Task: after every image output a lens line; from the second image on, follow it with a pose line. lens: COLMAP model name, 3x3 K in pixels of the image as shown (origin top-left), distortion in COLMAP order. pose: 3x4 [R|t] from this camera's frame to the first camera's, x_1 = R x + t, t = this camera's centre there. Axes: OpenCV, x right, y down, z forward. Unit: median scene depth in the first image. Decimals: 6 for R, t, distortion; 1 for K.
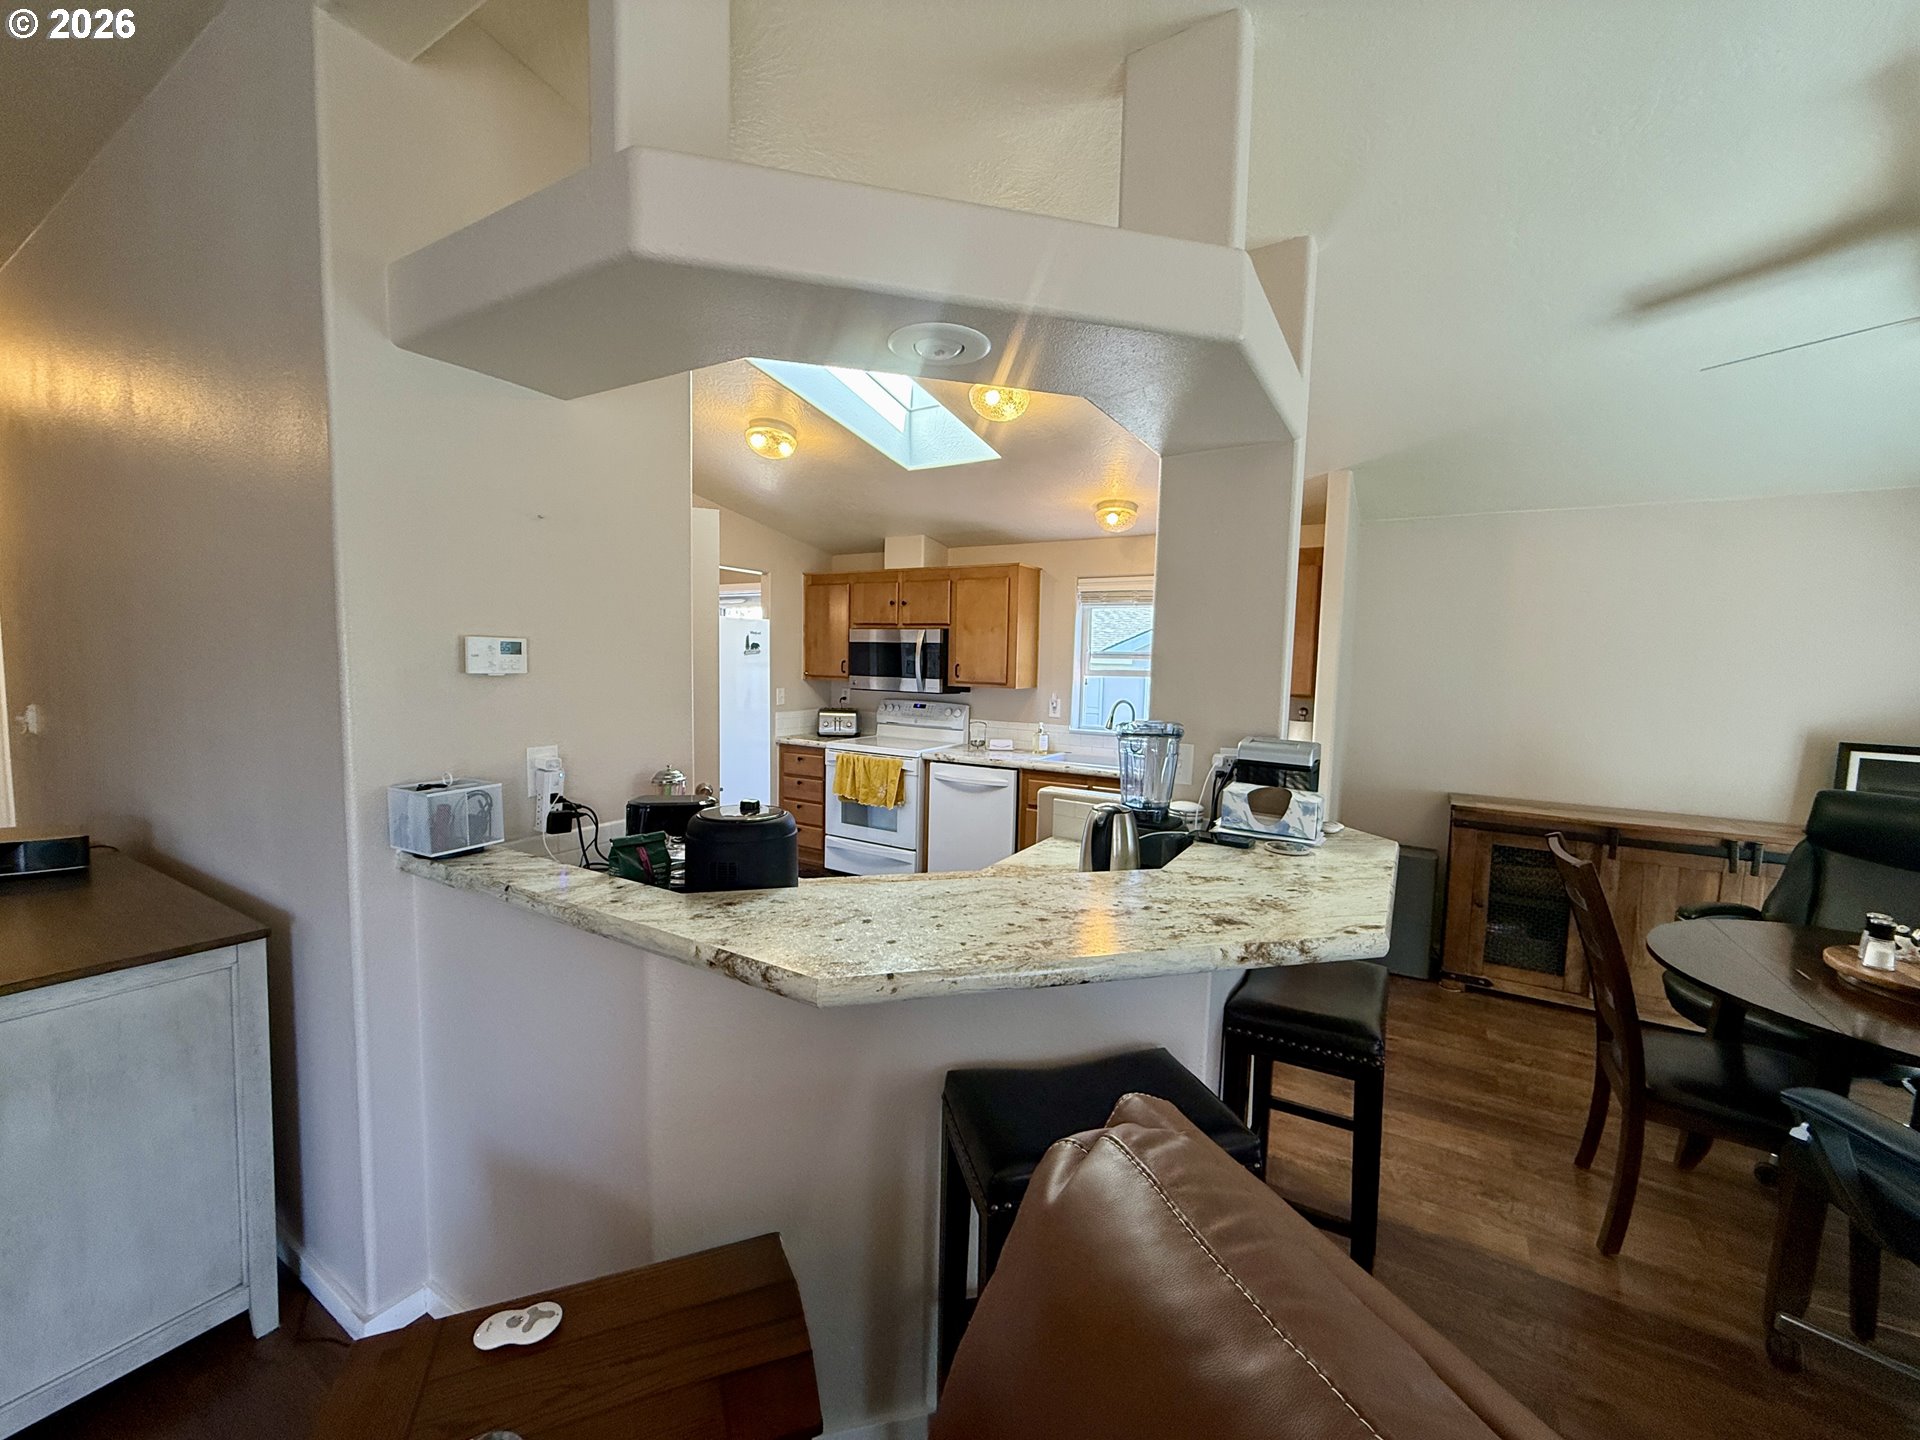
lens RADIAL K [[763.0, 0, 953.1], [0, 763.0, 718.1], [0, 0, 1]] dist [-0.002658, 0.000652]
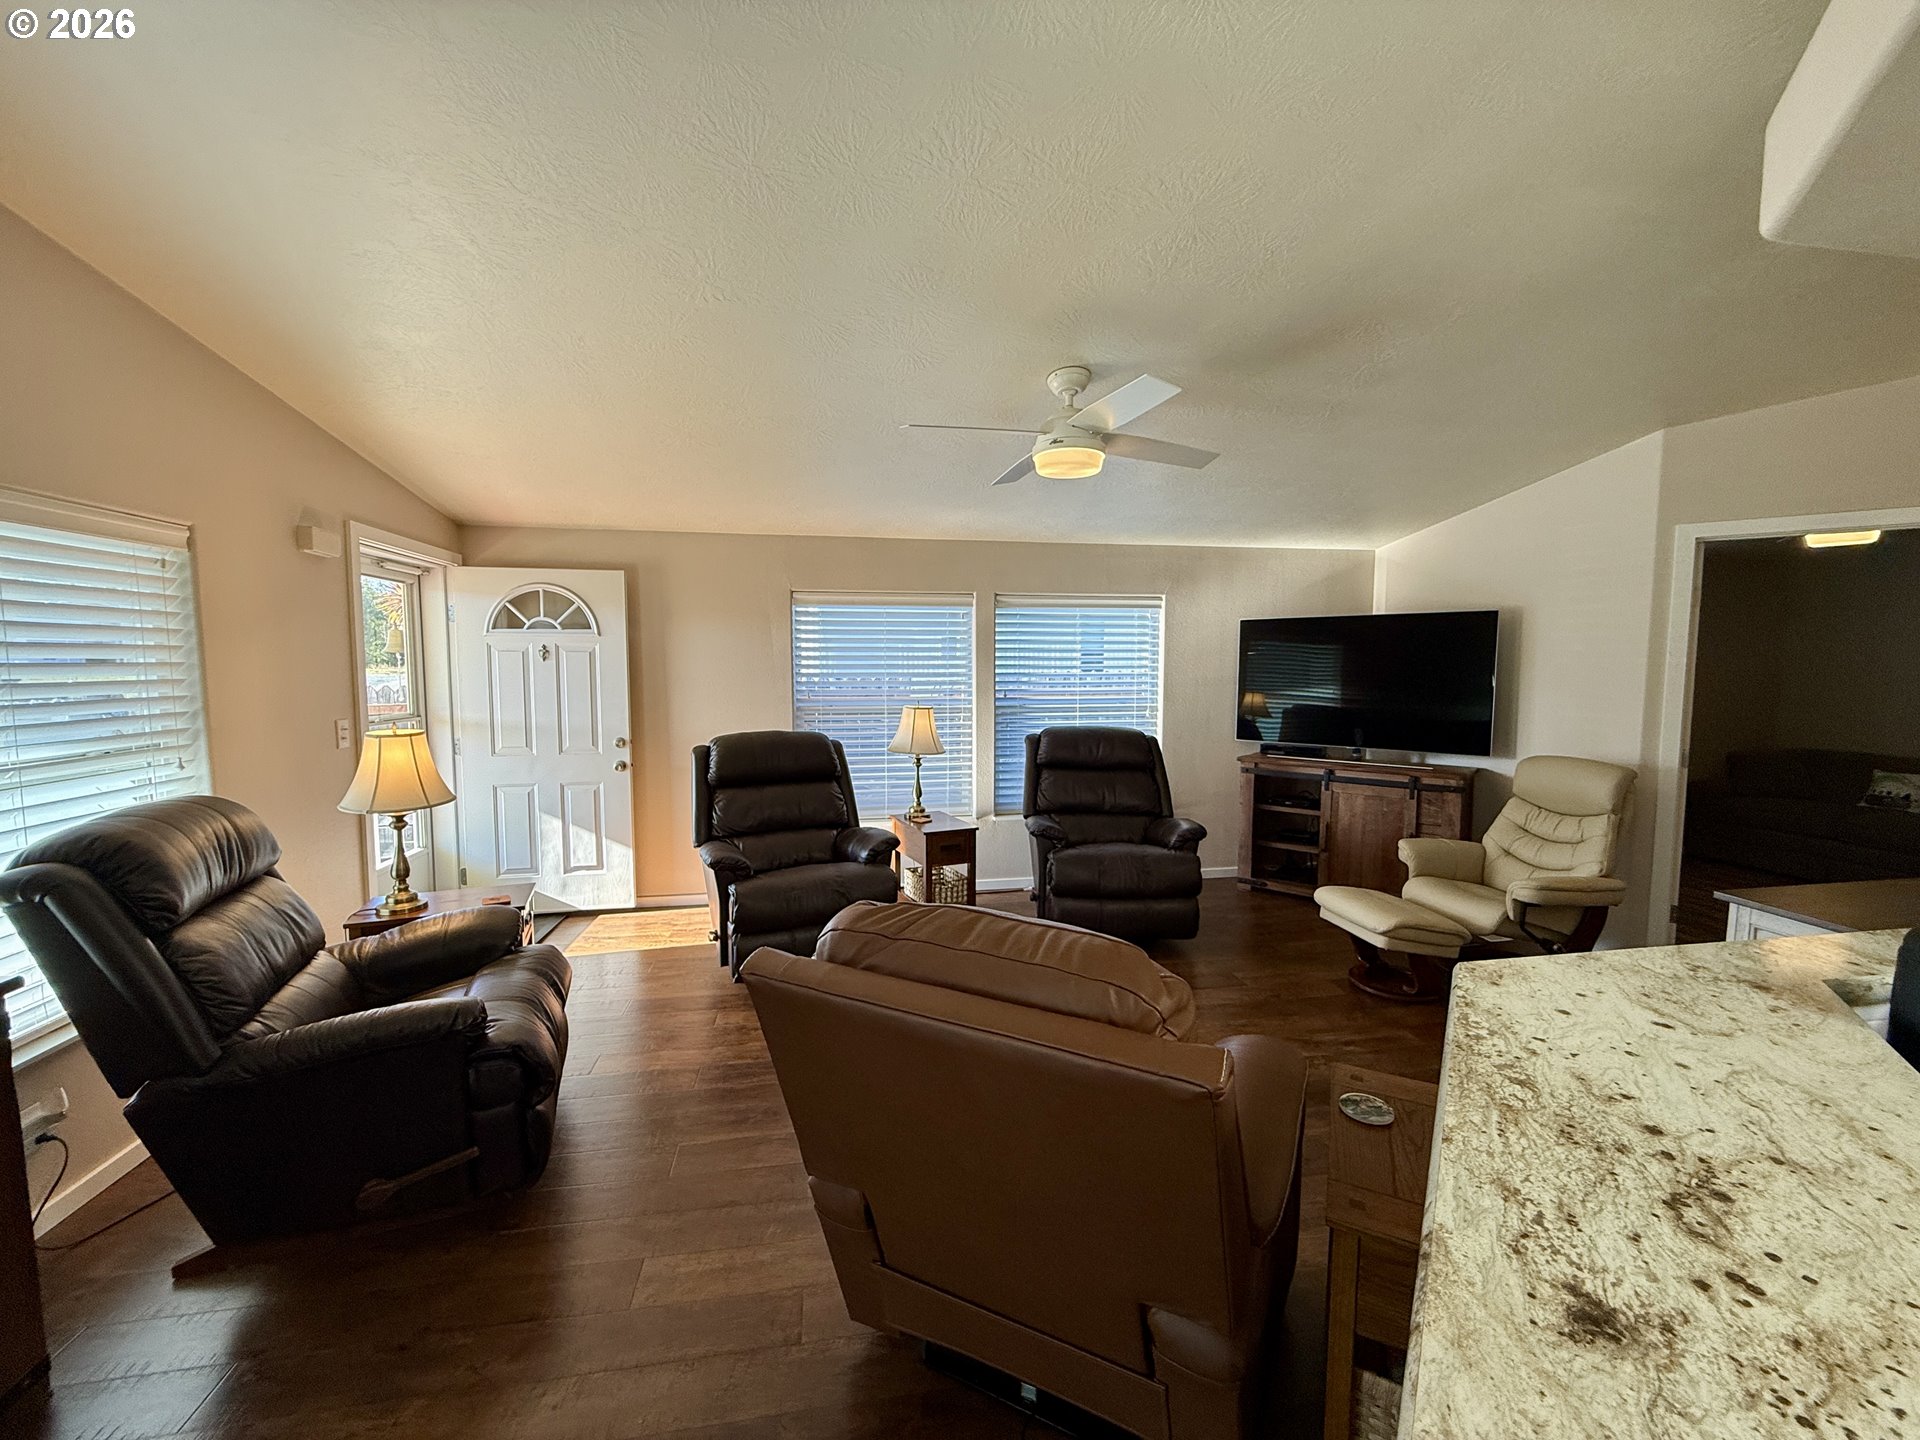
lens RADIAL K [[763.0, 0, 958.4], [0, 763.0, 718.5], [0, 0, 1]] dist [-0.002658, 0.000652]
pose [[-0.752436, 0.029150, -0.658020, 0.220063], [-0.066463, 0.990561, 0.119880, -0.018526], [0.655303, 0.133936, -0.743397, 0.262805]]
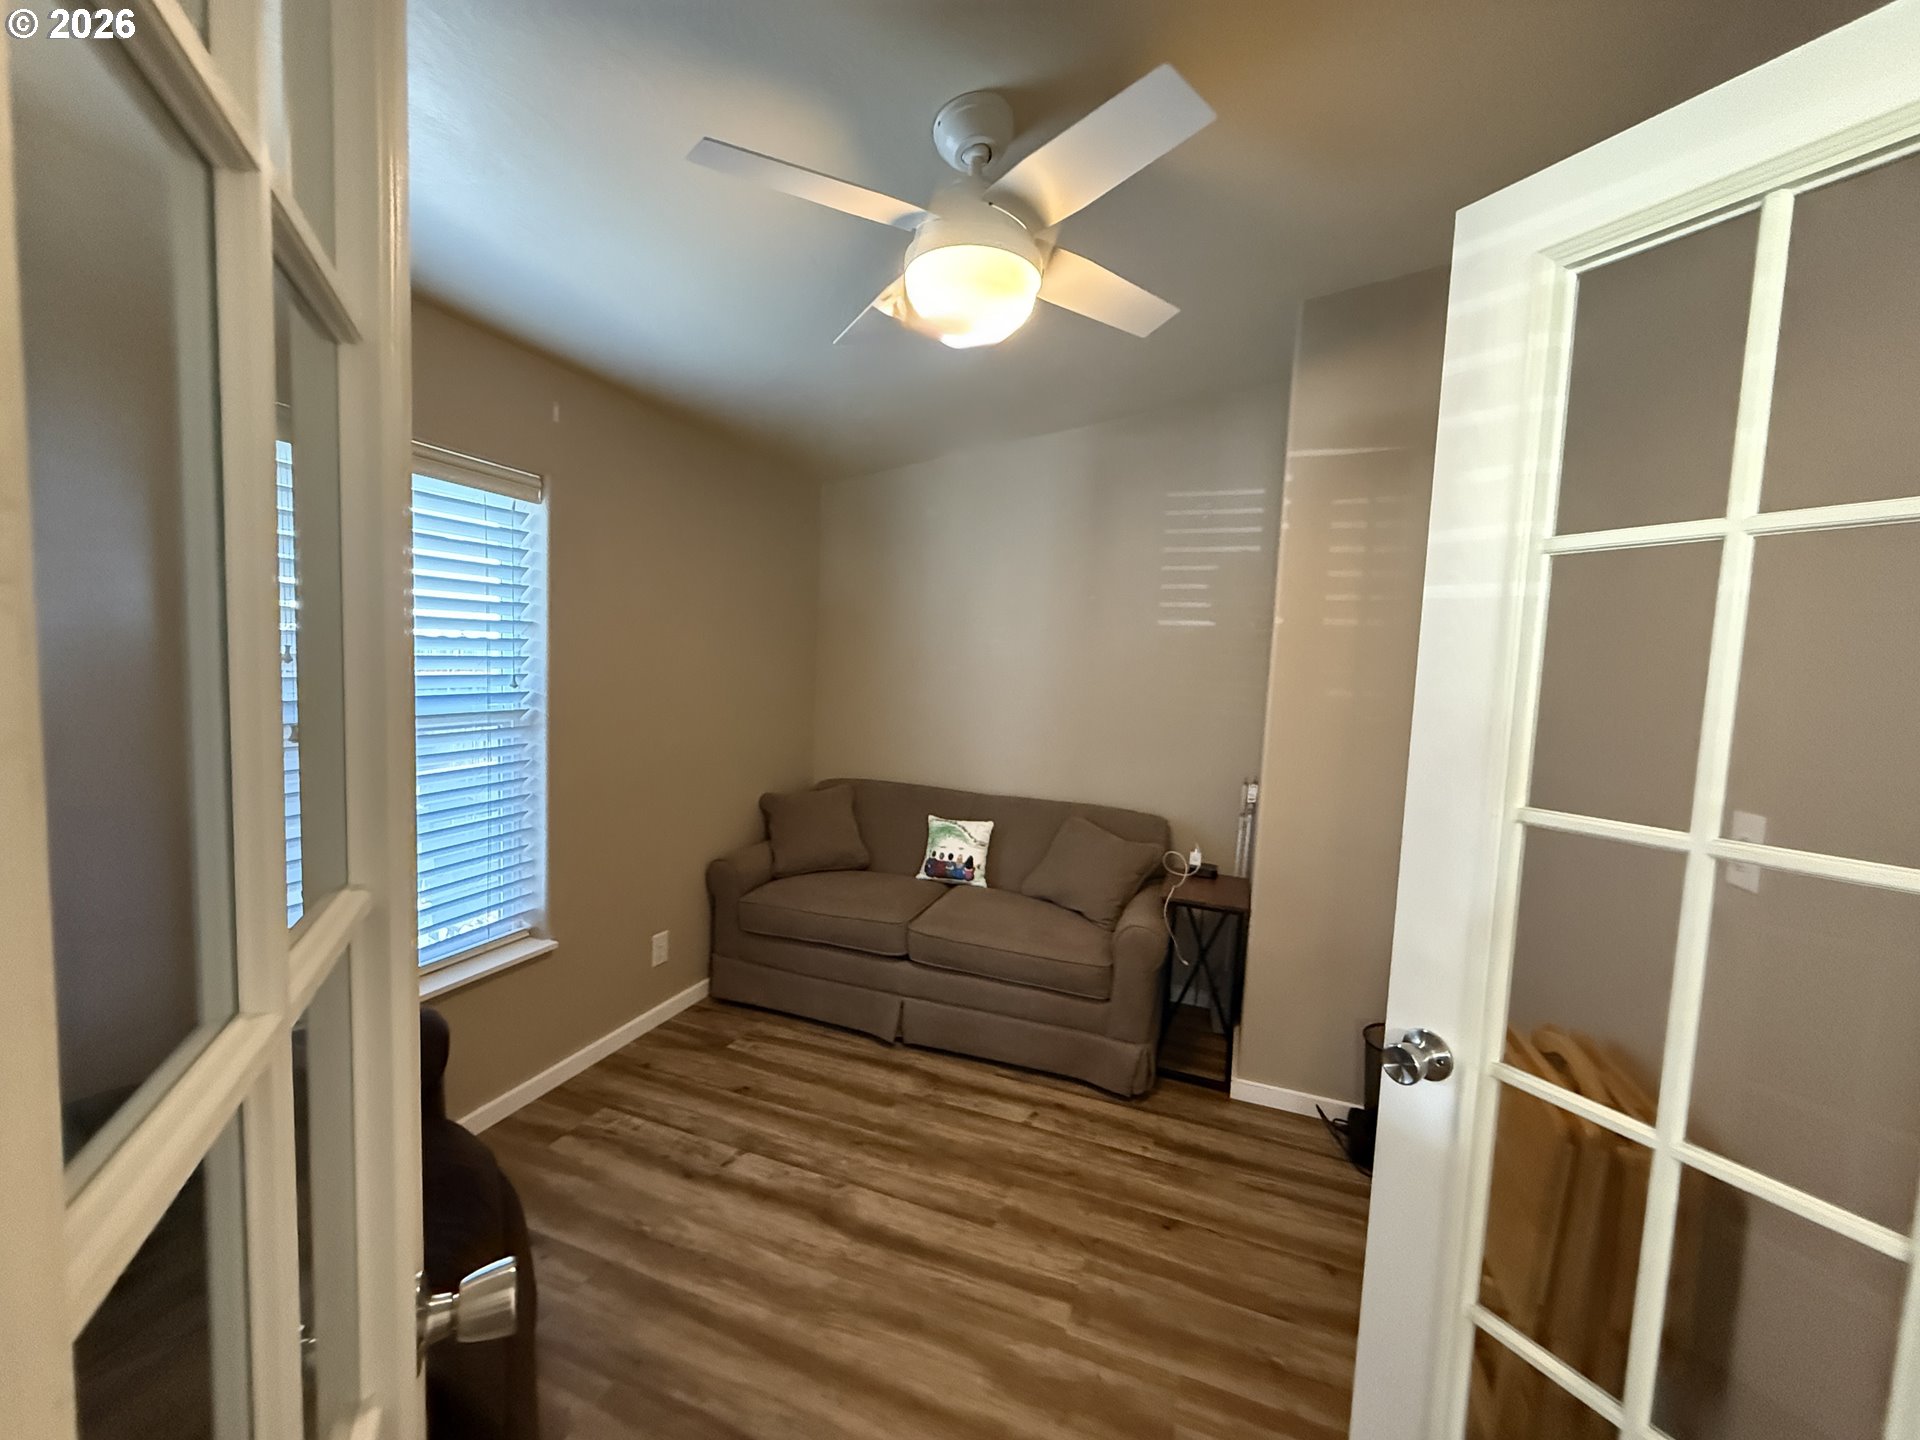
lens RADIAL K [[763.0, 0, 950.9], [0, 763.0, 717.4], [0, 0, 1]] dist [-0.002658, 0.000652]
pose [[0.186522, 0.063372, -0.980405, -0.752891], [-0.116703, 0.992281, 0.041937, -0.020941], [0.975495, 0.106594, 0.192478, 0.203340]]
